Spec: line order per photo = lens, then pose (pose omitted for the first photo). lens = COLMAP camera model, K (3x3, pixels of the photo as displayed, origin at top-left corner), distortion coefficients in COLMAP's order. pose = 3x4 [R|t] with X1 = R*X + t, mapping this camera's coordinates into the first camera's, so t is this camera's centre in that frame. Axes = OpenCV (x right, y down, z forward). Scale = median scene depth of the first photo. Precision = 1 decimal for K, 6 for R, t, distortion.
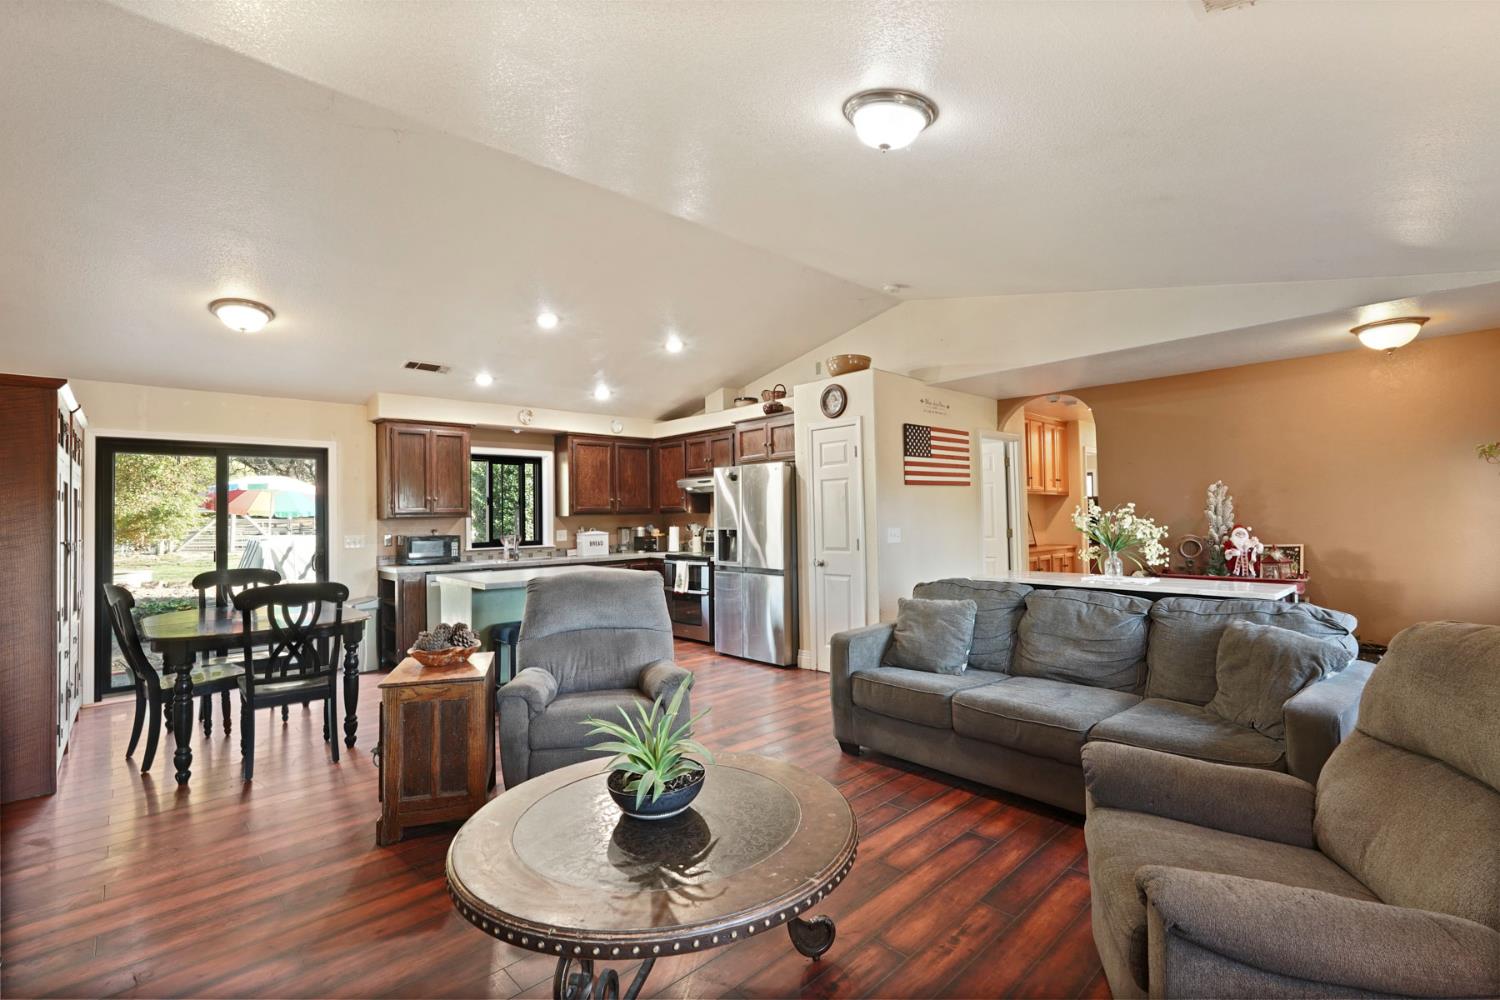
lens RADIAL K [[663.9, 0, 750.0], [0, 663.9, 500.0], [0, 0, 1]] dist [-0.001095, 0.000968]
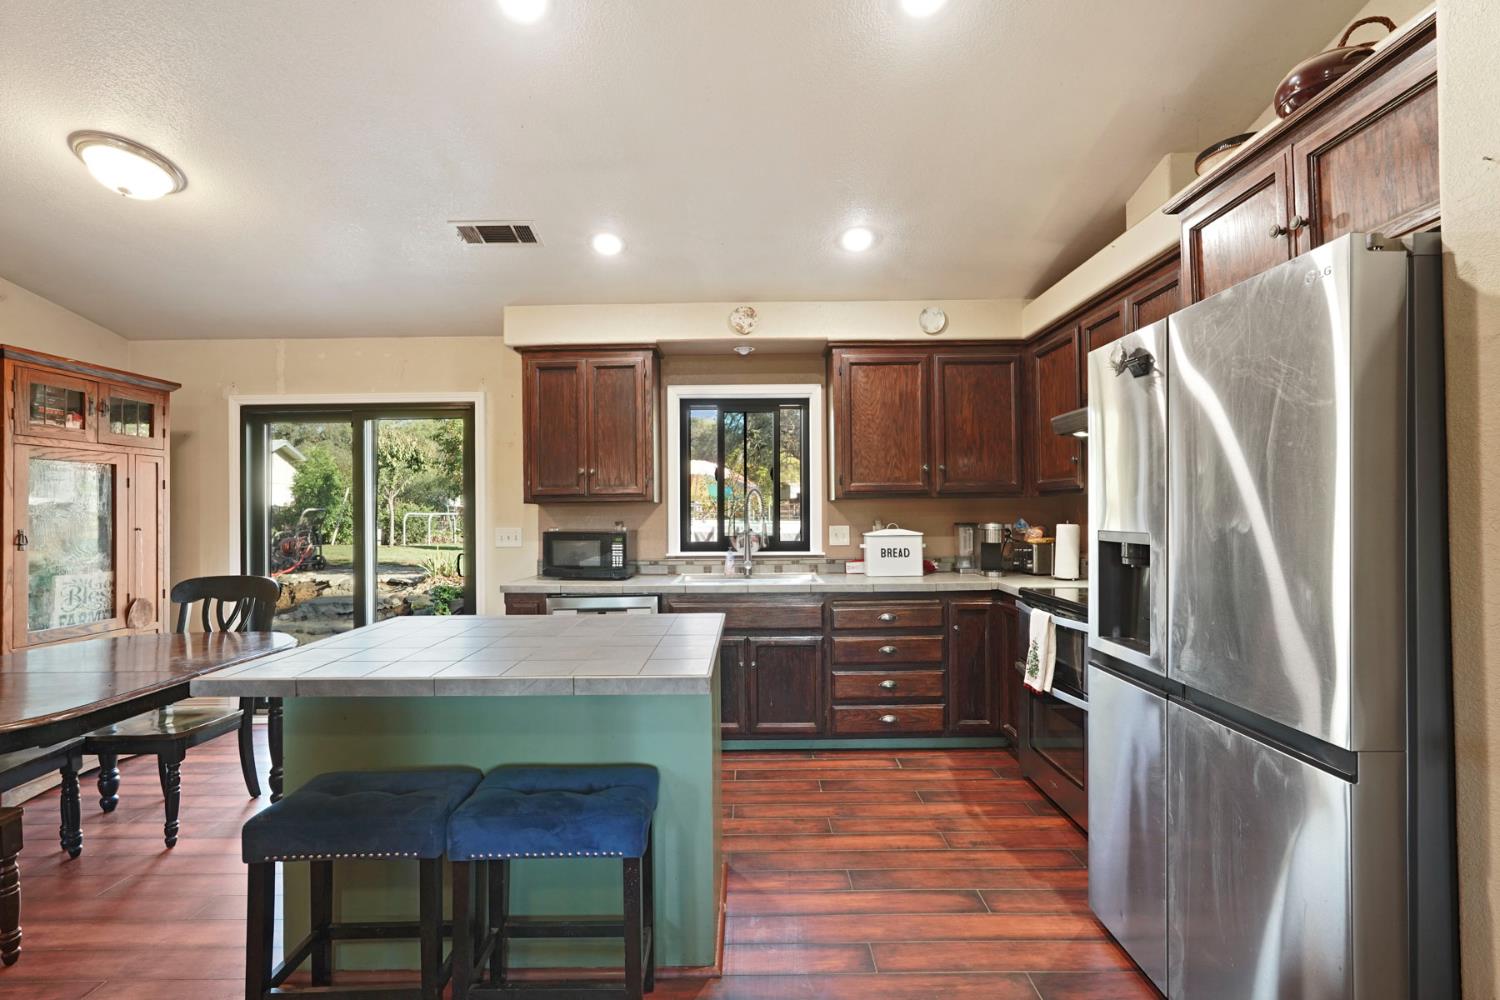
lens RADIAL K [[669.8, 0, 745.3], [0, 669.8, 511.6], [0, 0, 1]] dist [-0.001724, 0.000219]
pose [[0.722388, 0.010809, -0.691404, 0.046297], [0.013482, 0.999468, 0.029711, 0.016235], [0.691357, -0.030785, 0.721858, 0.559550]]
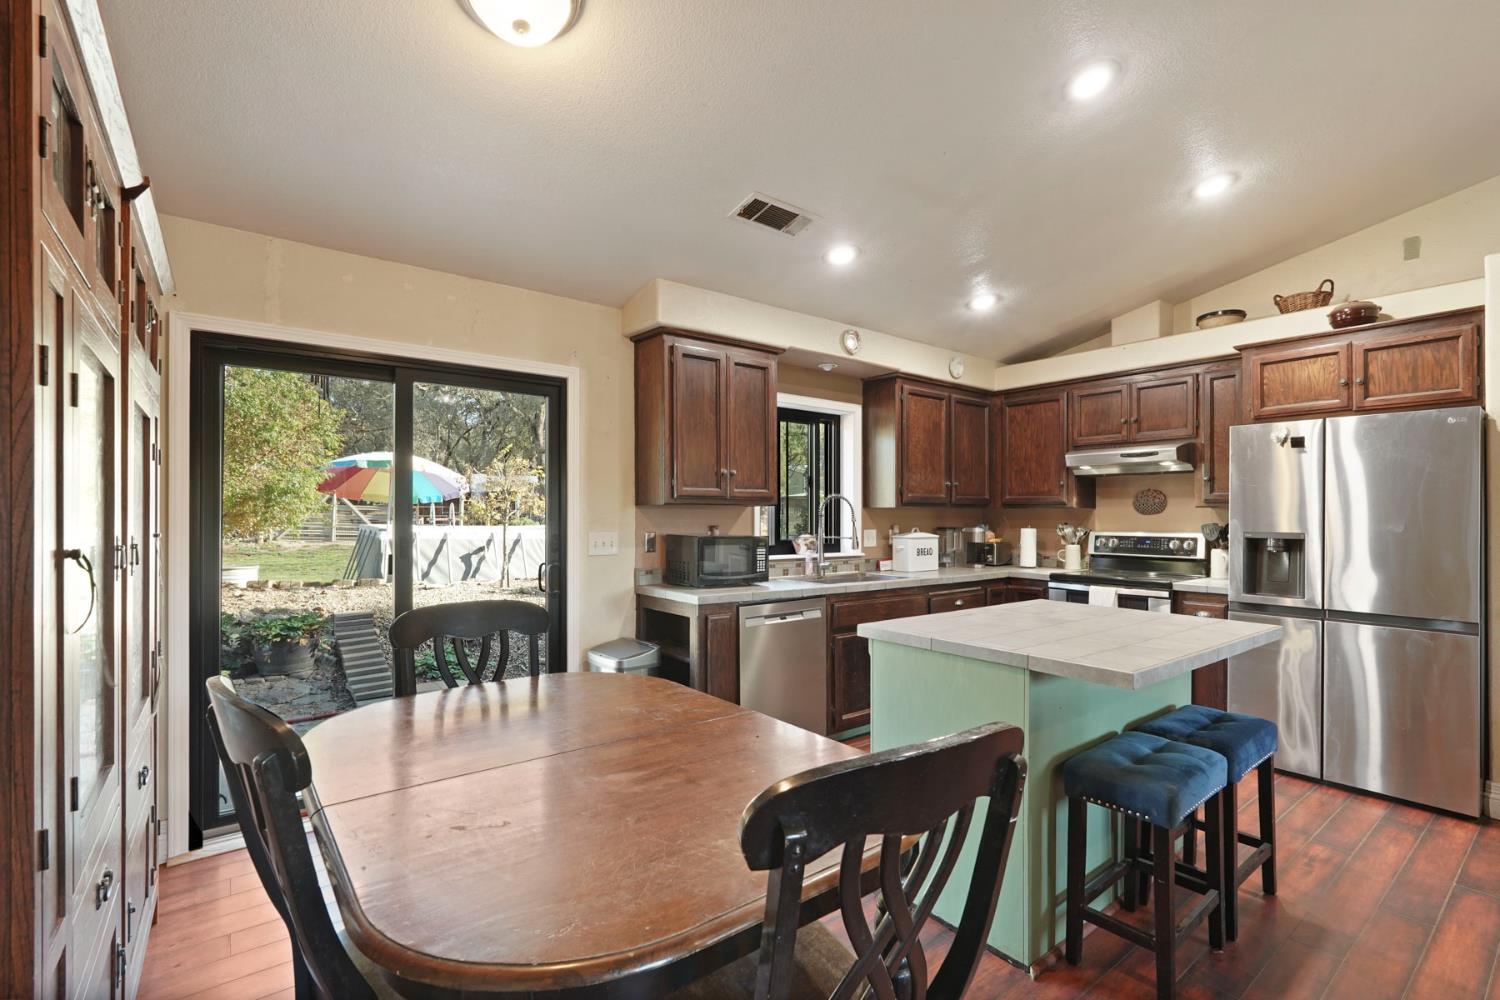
lens RADIAL K [[682.1, 0, 759.6], [0, 682.1, 514.5], [0, 0, 1]] dist [-0.009629, 0.000103]
pose [[0.996294, 0.022467, -0.083030, -0.343961], [-0.020354, 0.999449, 0.026208, 0.016137], [0.083573, -0.024421, 0.996202, 0.351587]]
